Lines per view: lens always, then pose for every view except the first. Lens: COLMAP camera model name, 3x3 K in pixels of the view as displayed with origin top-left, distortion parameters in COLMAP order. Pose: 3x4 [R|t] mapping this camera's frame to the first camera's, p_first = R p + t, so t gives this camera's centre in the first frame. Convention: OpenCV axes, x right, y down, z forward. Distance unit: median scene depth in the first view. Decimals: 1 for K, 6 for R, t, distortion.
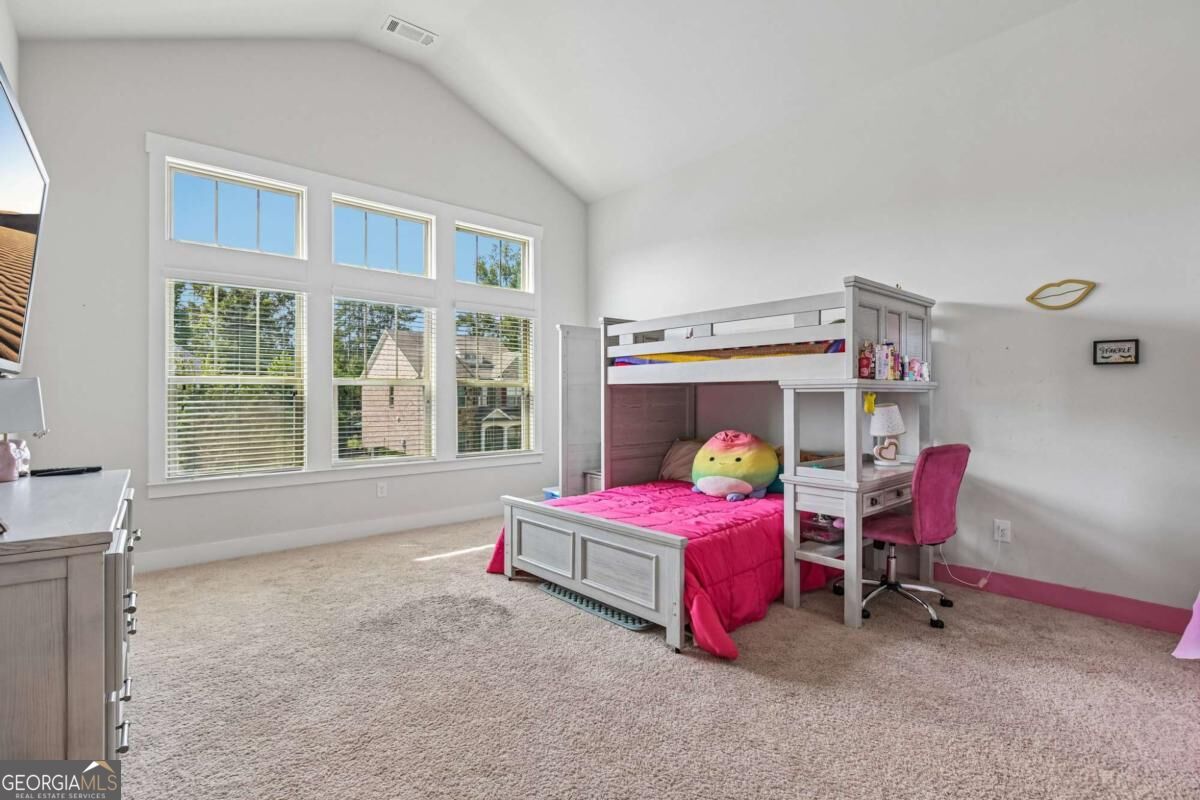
lens RADIAL K [[549.6, 0, 600.3], [0, 549.6, 397.4], [0, 0, 1]] dist [-0.010997, -0.000167]
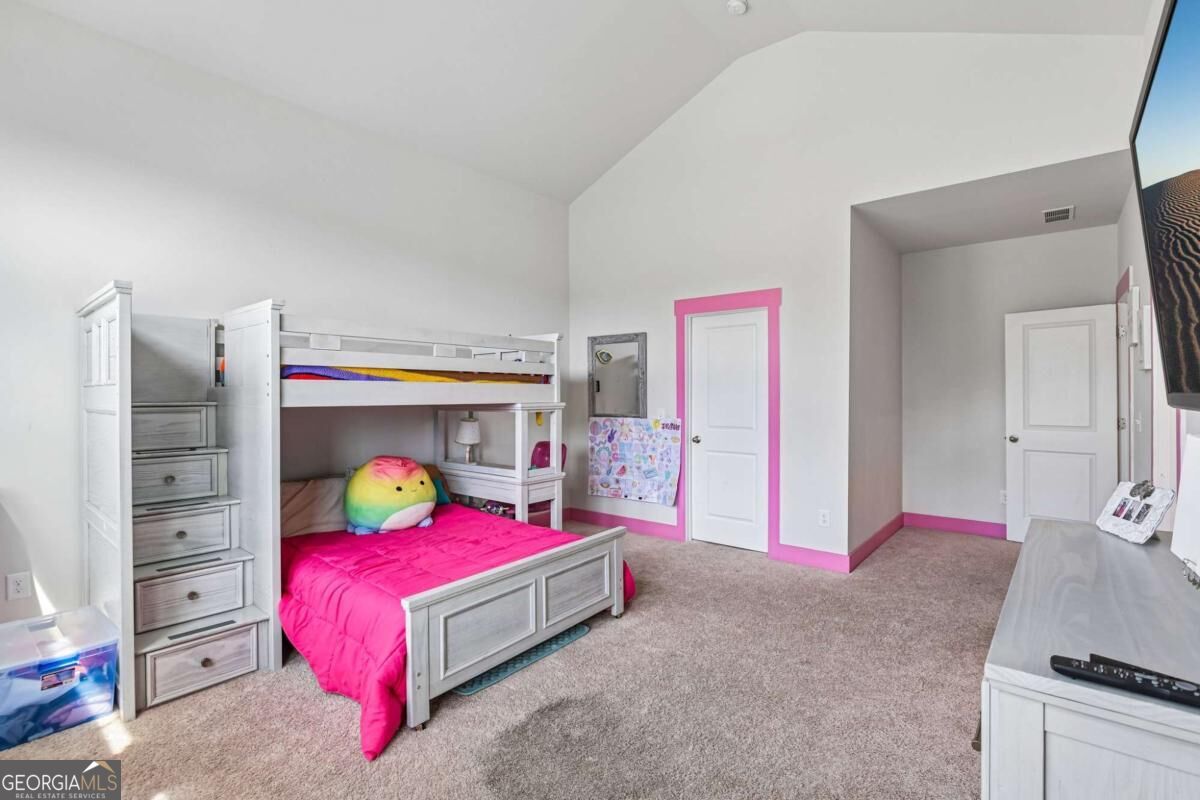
lens RADIAL K [[549.6, 0, 599.9], [0, 549.6, 398.4], [0, 0, 1]] dist [-0.010997, -0.000167]
pose [[-0.170054, -0.004104, 0.985426, -0.939818], [0.007498, 0.999957, 0.005459, -0.048421], [-0.985406, 0.008317, -0.170016, 1.053693]]
